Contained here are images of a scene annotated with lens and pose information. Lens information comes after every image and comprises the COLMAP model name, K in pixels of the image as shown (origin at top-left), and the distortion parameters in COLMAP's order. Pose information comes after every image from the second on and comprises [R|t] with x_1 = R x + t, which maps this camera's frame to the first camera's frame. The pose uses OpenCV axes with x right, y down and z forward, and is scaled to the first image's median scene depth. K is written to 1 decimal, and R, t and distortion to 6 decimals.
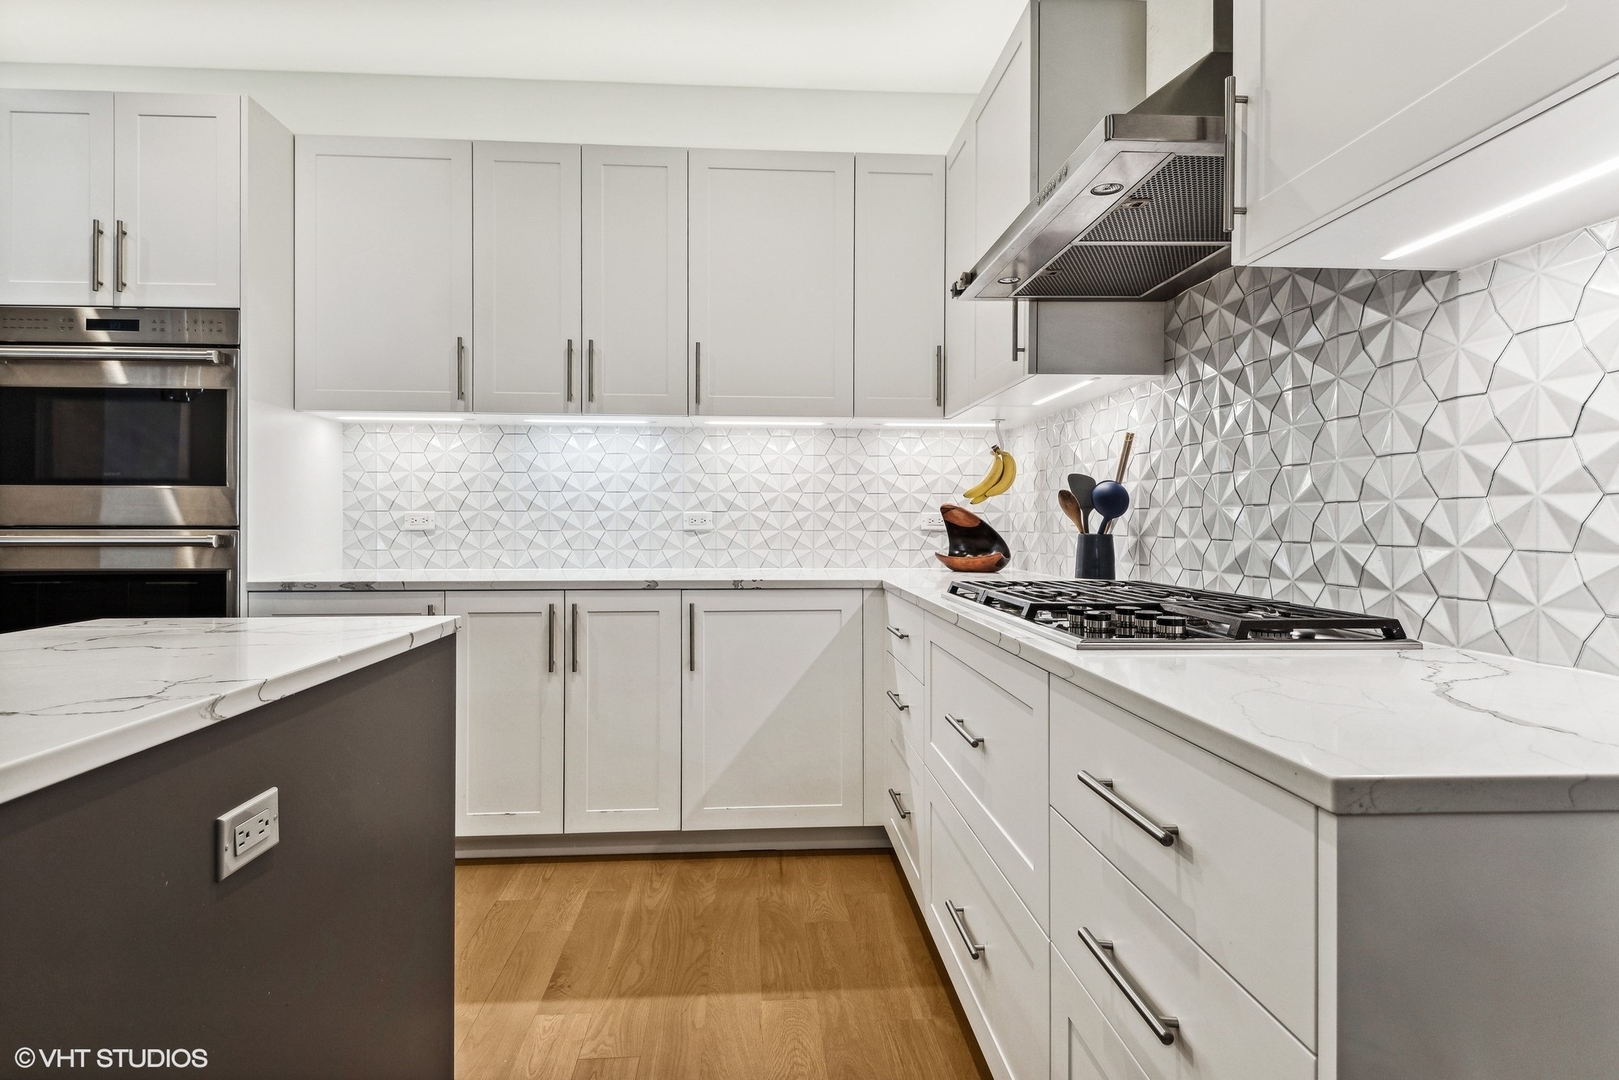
lens RADIAL K [[842.3, 0, 804.0], [0, 842.3, 537.6], [0, 0, 1]] dist [-0.004947, -0.000240]
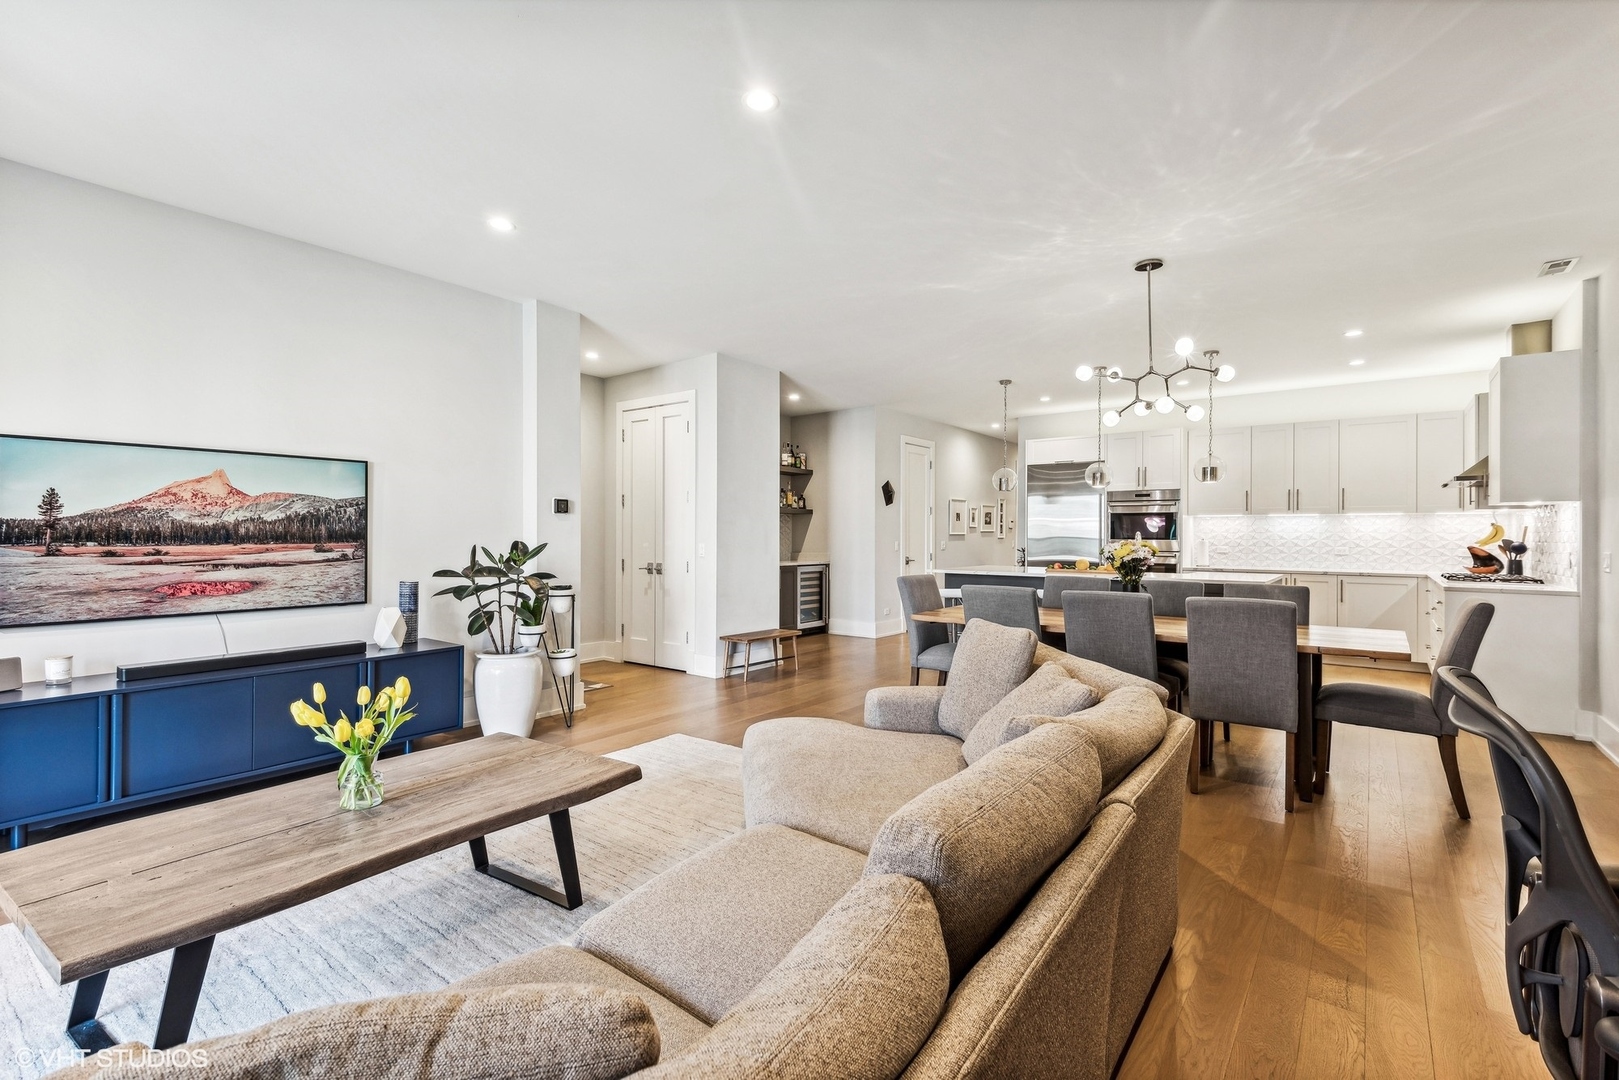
lens RADIAL K [[736.8, 0, 816.1], [0, 736.8, 541.9], [0, 0, 1]] dist [0.020340, -0.003523]
pose [[0.762049, 0.008434, -0.647464, 0.140095], [-0.015982, 0.999856, -0.005786, -0.009720], [0.647322, 0.014757, 0.762074, -2.038852]]
